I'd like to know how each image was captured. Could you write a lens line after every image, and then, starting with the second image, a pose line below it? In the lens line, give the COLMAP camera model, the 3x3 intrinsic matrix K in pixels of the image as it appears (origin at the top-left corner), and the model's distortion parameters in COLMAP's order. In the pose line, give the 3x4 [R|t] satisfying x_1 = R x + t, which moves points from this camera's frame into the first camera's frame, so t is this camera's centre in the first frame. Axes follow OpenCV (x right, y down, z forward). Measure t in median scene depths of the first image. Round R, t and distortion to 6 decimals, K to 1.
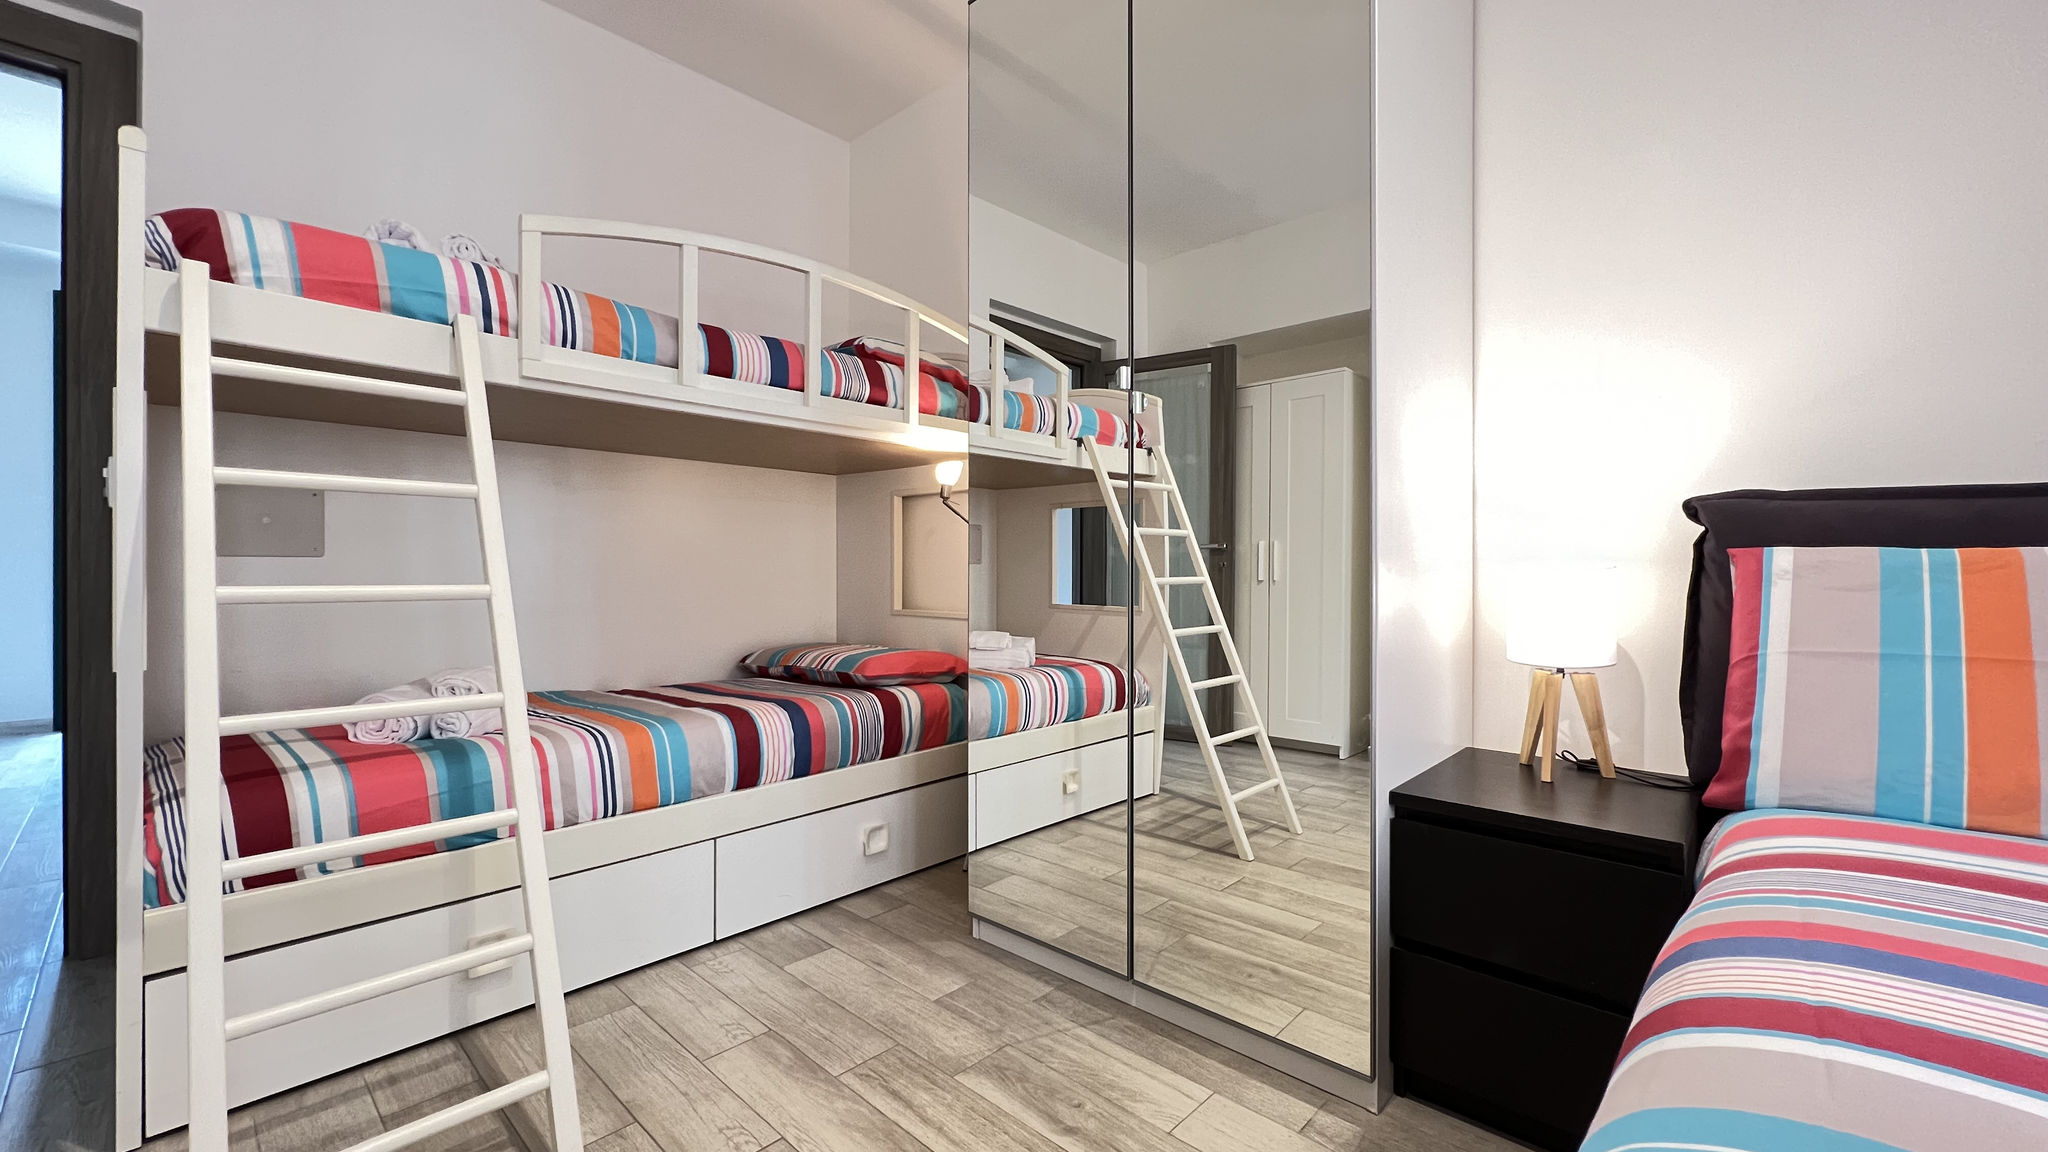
lens RADIAL K [[819.6, 0, 1023.9], [0, 819.6, 575.0], [0, 0, 1]] dist [-0.002402, -0.000277]
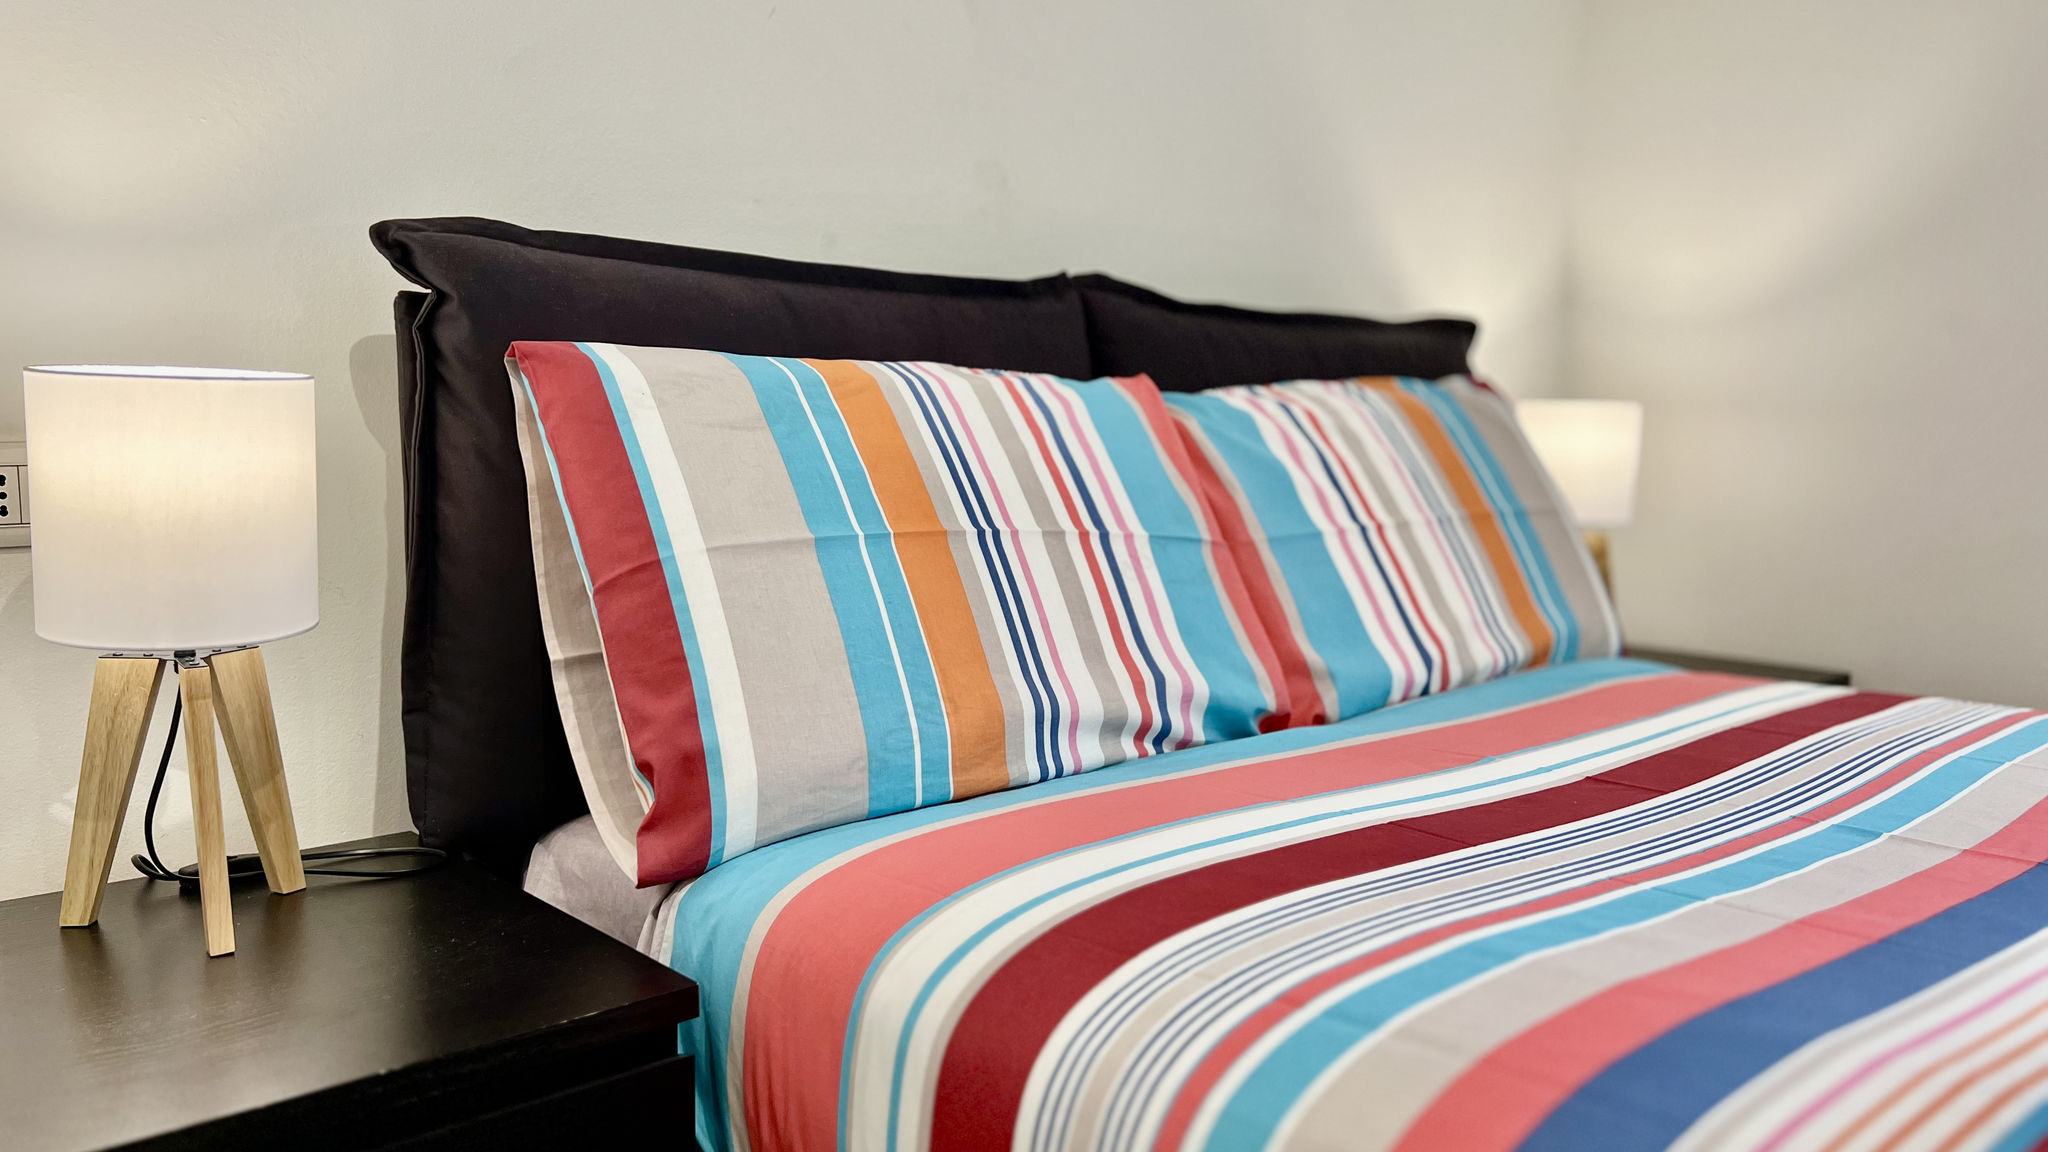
lens RADIAL K [[1541.8, 0, 1028.9], [0, 1541.8, 572.0], [0, 0, 1]] dist [0.045430, -0.052742]
pose [[0.080117, -0.104910, 0.991249, -0.010870], [-0.009799, 0.994315, 0.106027, 0.001817], [-0.996737, -0.018208, 0.078634, 0.421880]]
